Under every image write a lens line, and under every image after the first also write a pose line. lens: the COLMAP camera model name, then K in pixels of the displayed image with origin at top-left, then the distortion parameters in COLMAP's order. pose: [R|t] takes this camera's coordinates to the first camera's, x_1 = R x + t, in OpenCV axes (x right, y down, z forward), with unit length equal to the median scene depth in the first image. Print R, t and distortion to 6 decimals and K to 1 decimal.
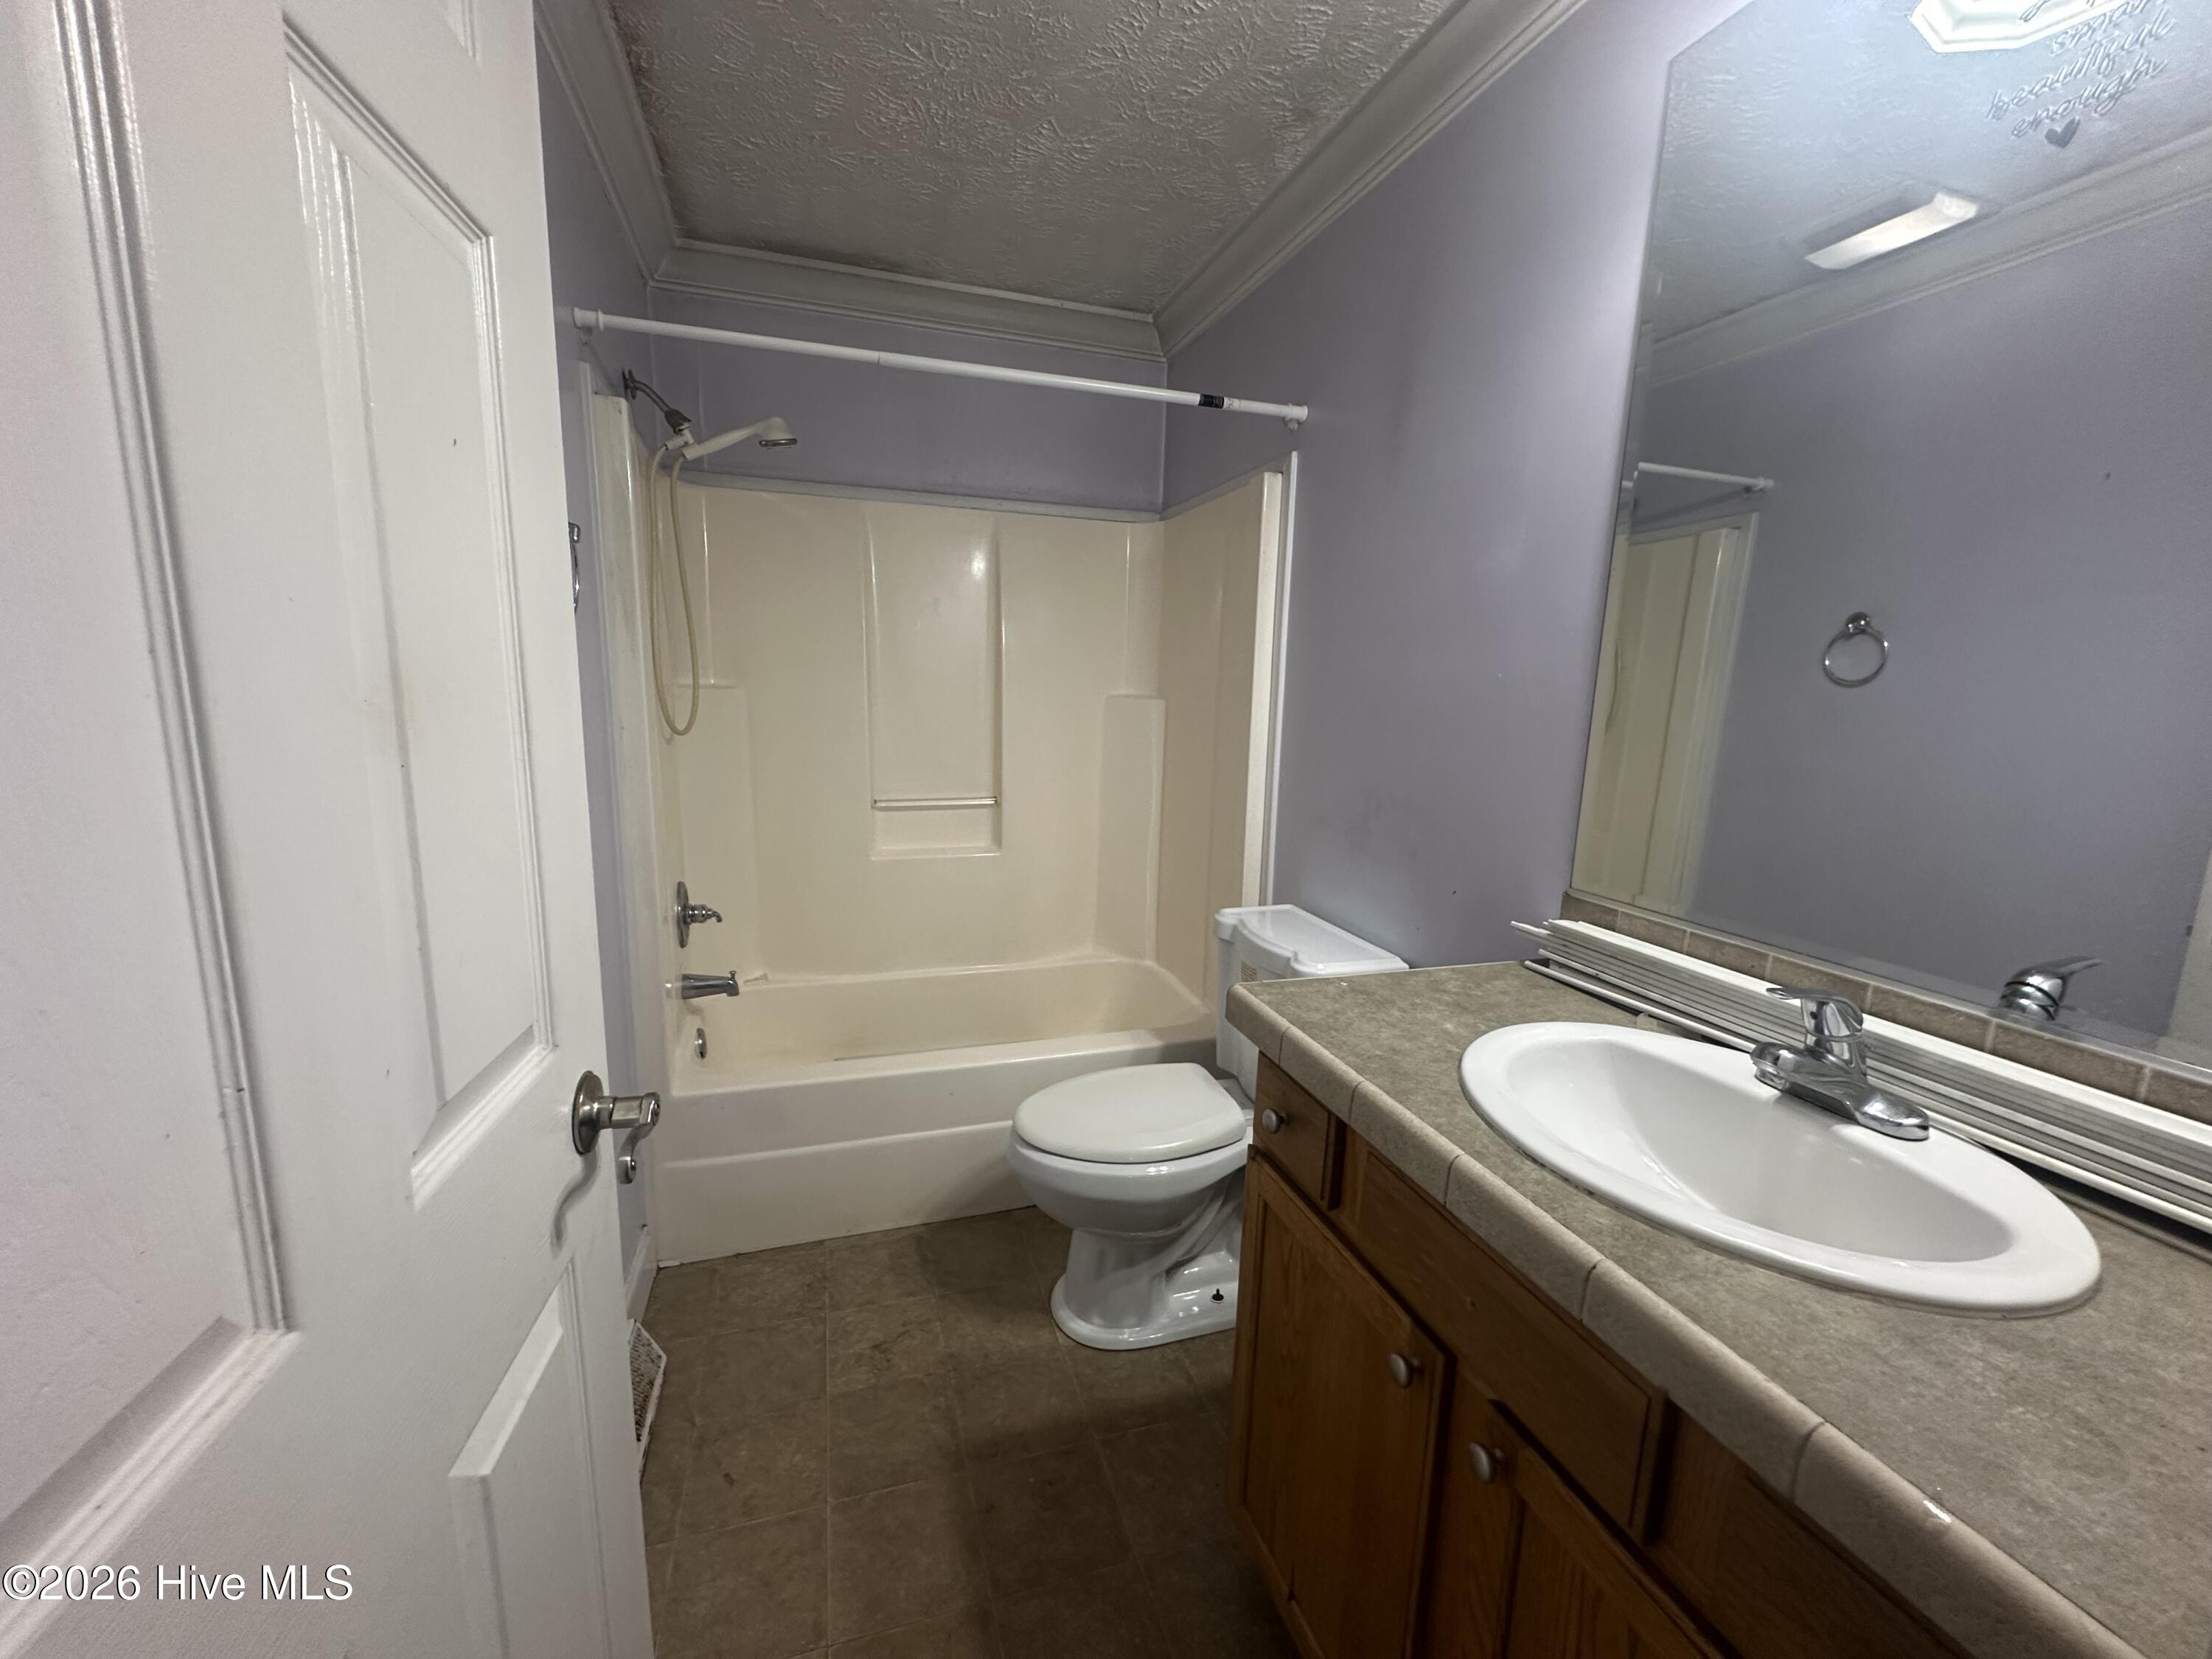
lens RADIAL K [[884.7, 0, 1109.8], [0, 884.7, 831.4], [0, 0, 1]] dist [-0.000941, -0.000238]
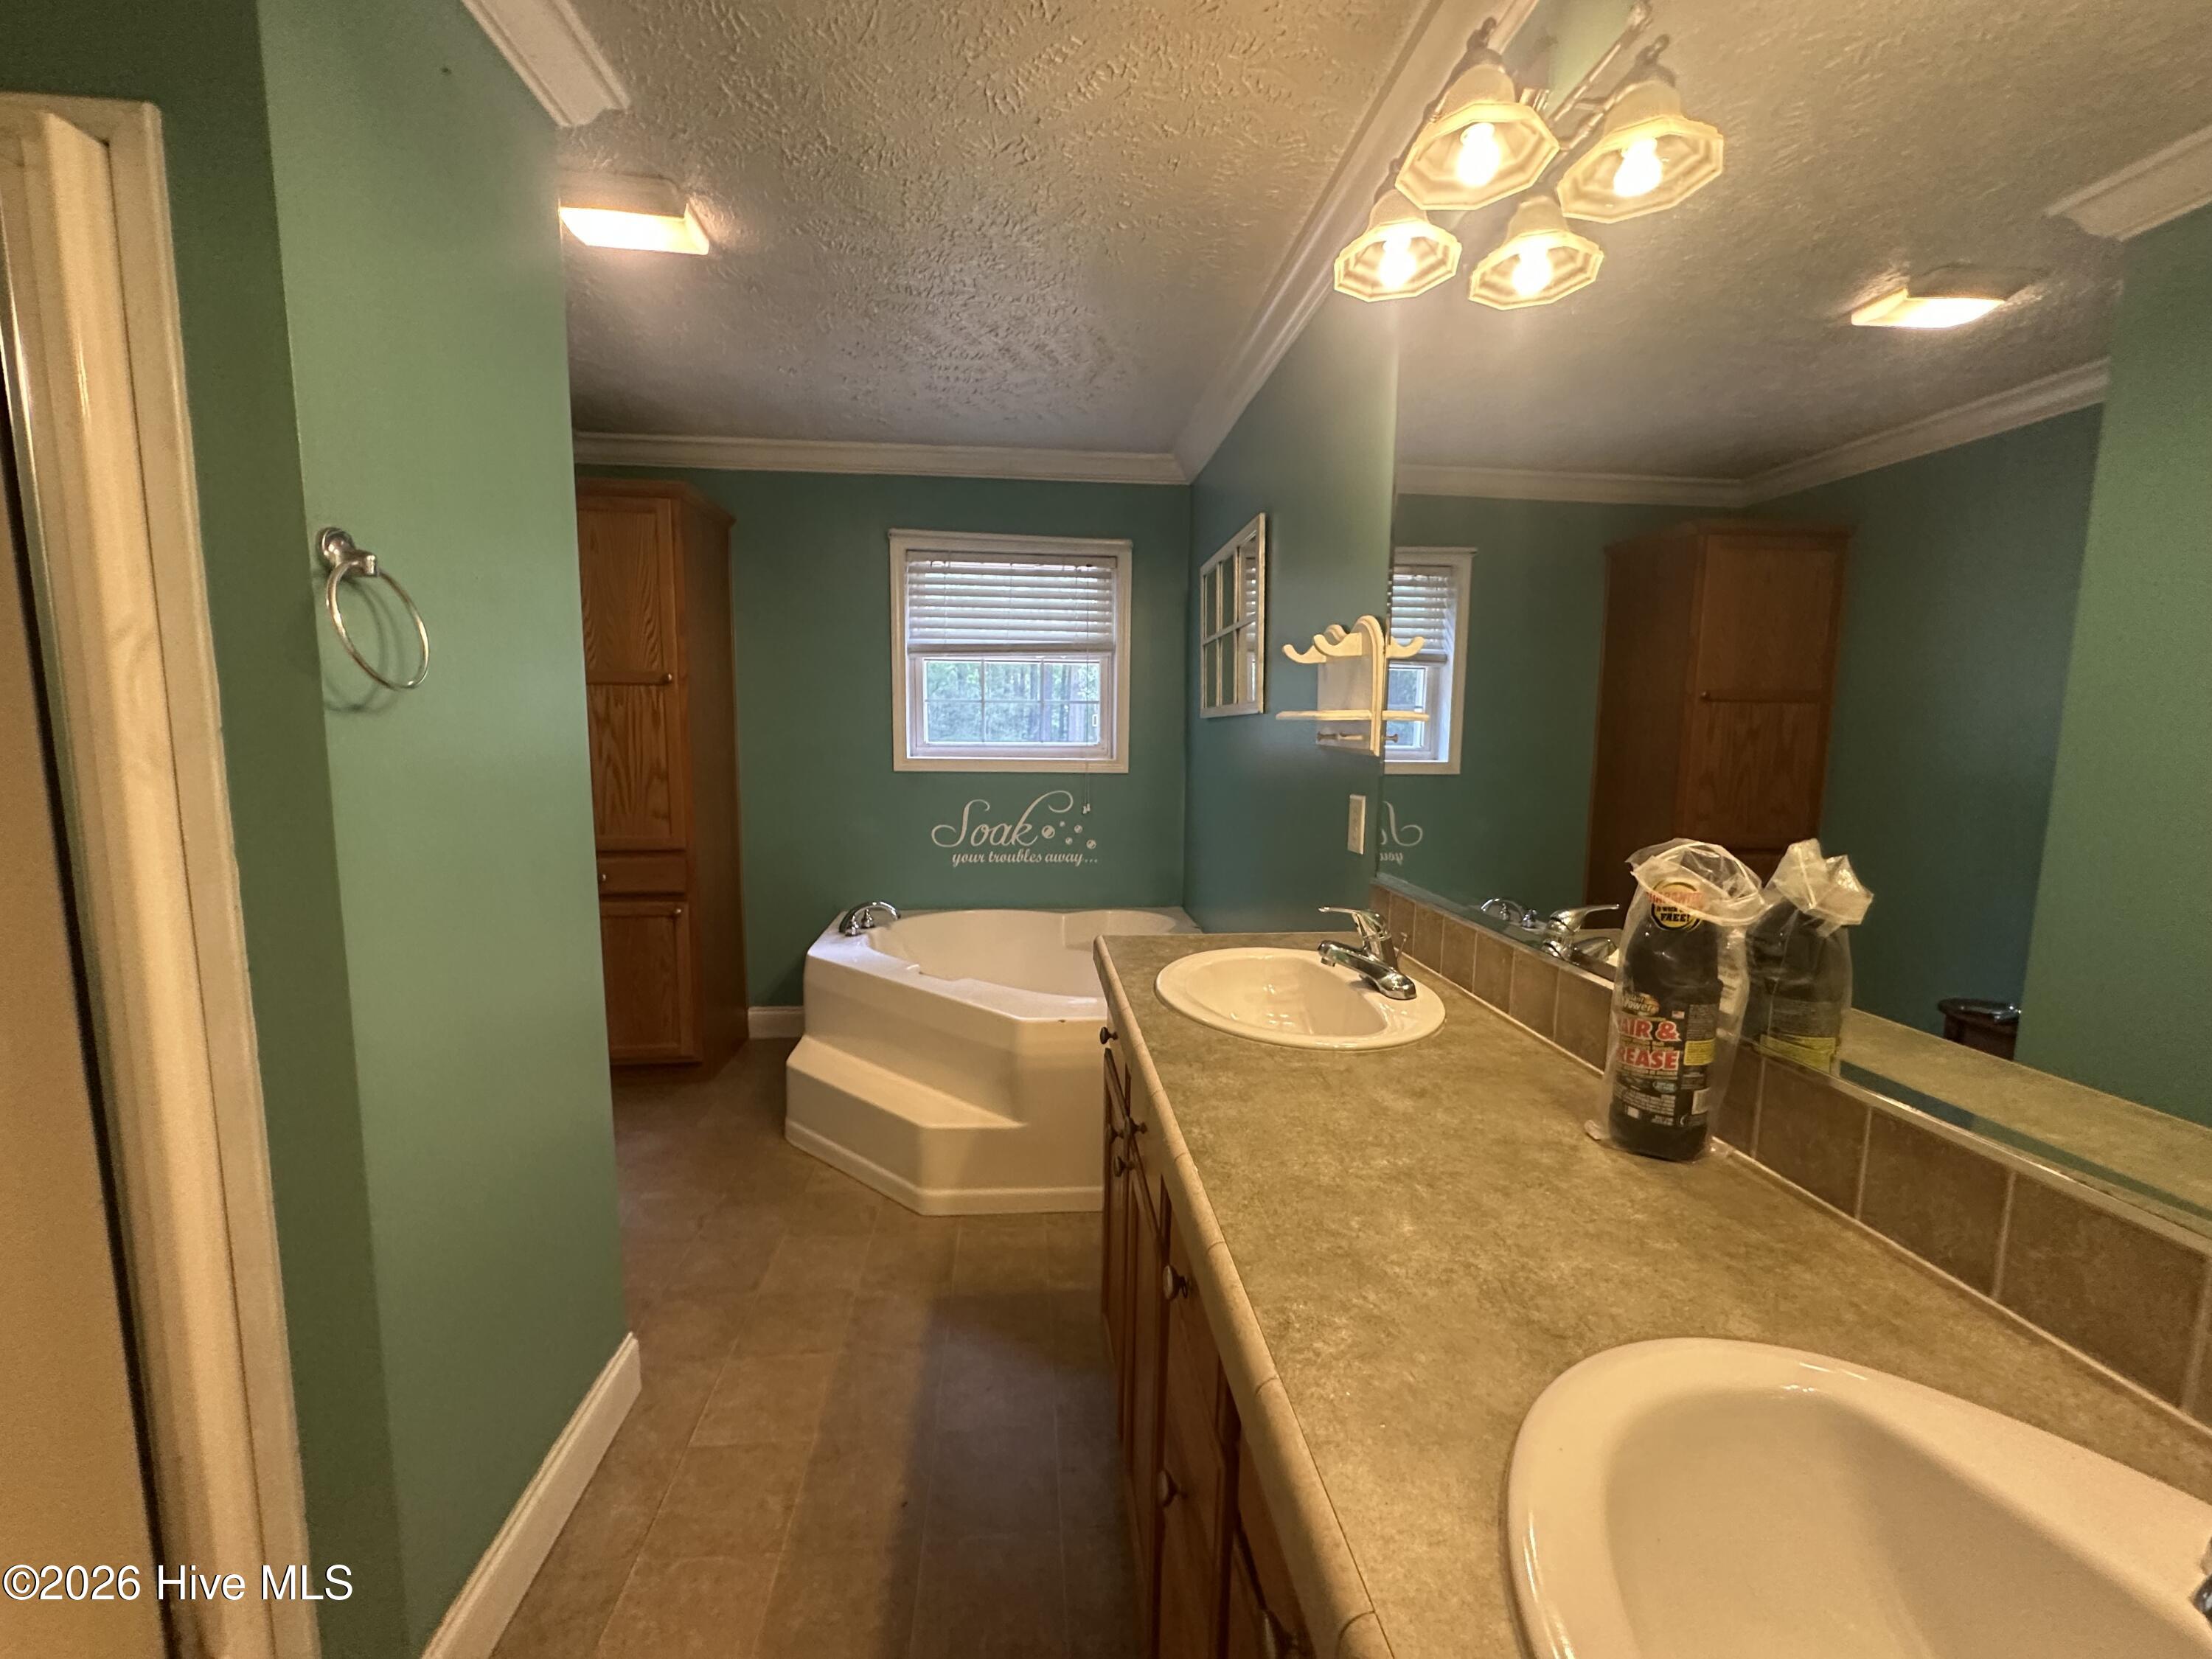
lens RADIAL K [[884.7, 0, 1096.7], [0, 884.7, 817.5], [0, 0, 1]] dist [-0.000941, -0.000238]
pose [[-0.974655, -0.049841, 0.218089, 0.459942], [0.015979, 0.956866, 0.290089, -0.267334], [-0.223140, 0.286222, -0.931818, 1.518240]]
